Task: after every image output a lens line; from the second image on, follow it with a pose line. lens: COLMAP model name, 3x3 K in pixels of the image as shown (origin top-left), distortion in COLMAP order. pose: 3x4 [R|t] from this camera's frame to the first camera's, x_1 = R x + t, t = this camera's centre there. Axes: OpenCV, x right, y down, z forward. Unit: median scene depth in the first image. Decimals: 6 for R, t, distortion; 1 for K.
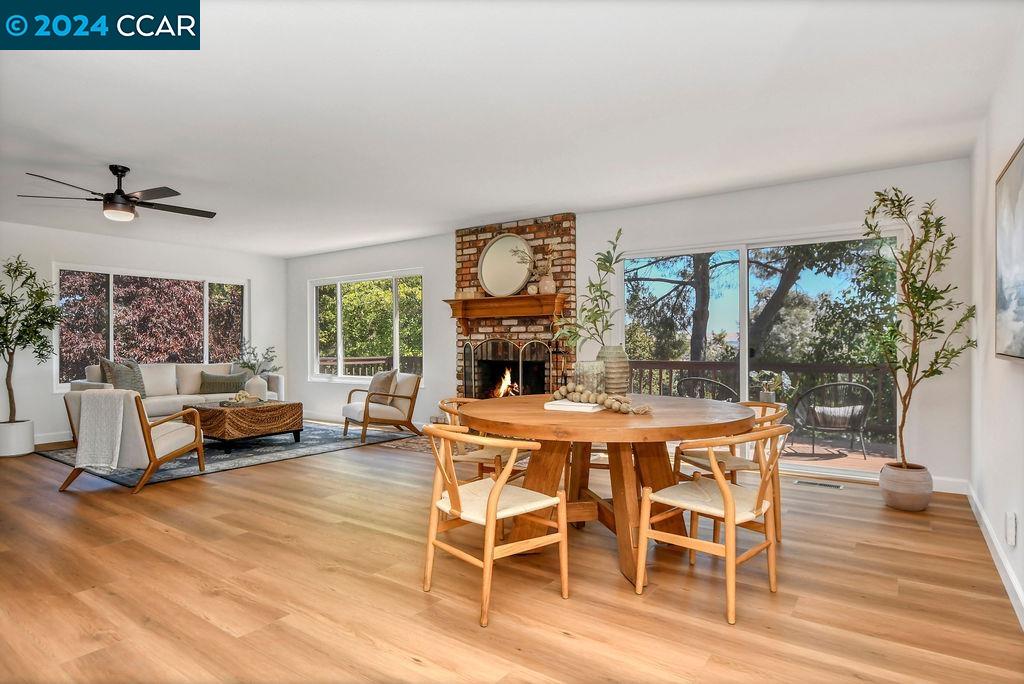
lens RADIAL K [[561.5, 0, 514.4], [0, 561.5, 338.5], [0, 0, 1]] dist [0.005126, 0.000341]
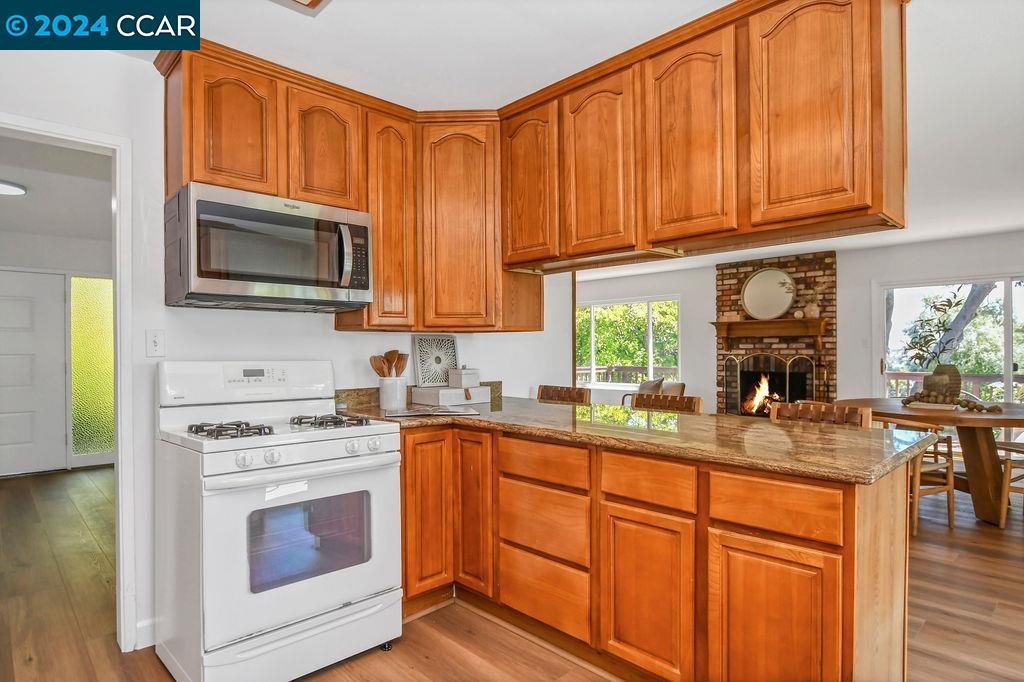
lens RADIAL K [[557.3, 0, 515.9], [0, 557.3, 349.3], [0, 0, 1]] dist [-0.013856, 0.002654]
pose [[0.978659, 0.000397, -0.205492, -0.305243], [0.000905, 0.999980, 0.006239, -0.017733], [0.205490, -0.006292, 0.978639, -0.297532]]
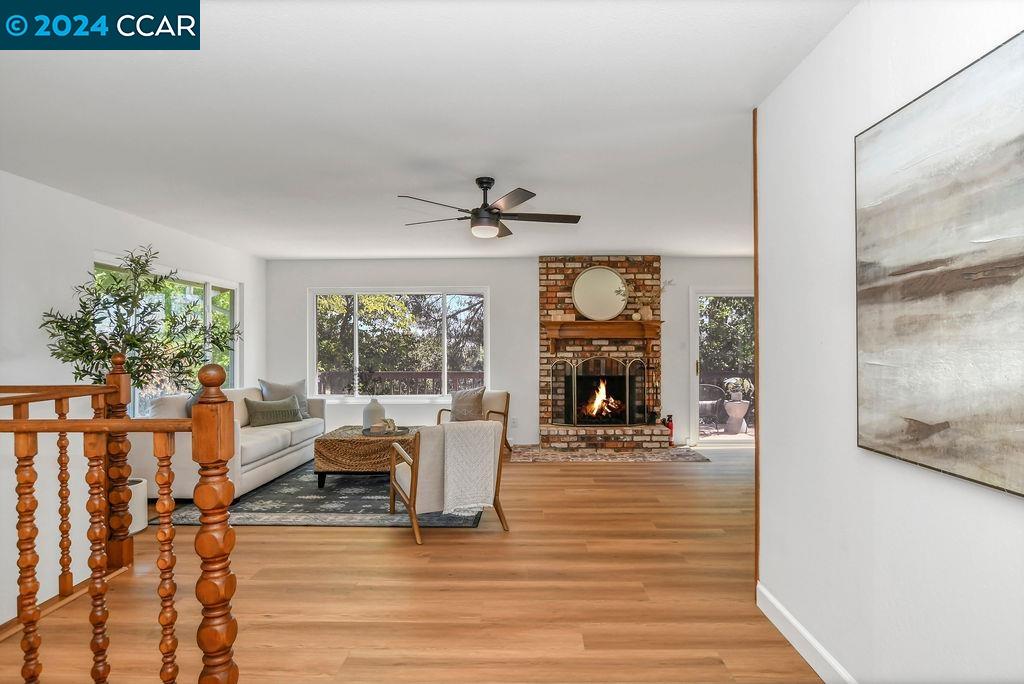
lens RADIAL K [[561.5, 0, 516.1], [0, 561.5, 343.5], [0, 0, 1]] dist [0.005126, 0.000341]
pose [[0.824795, 0.003494, 0.565422, -0.815524], [-0.004312, 0.999991, 0.000111, -0.026417], [-0.565416, -0.002530, 0.824802, 0.143890]]
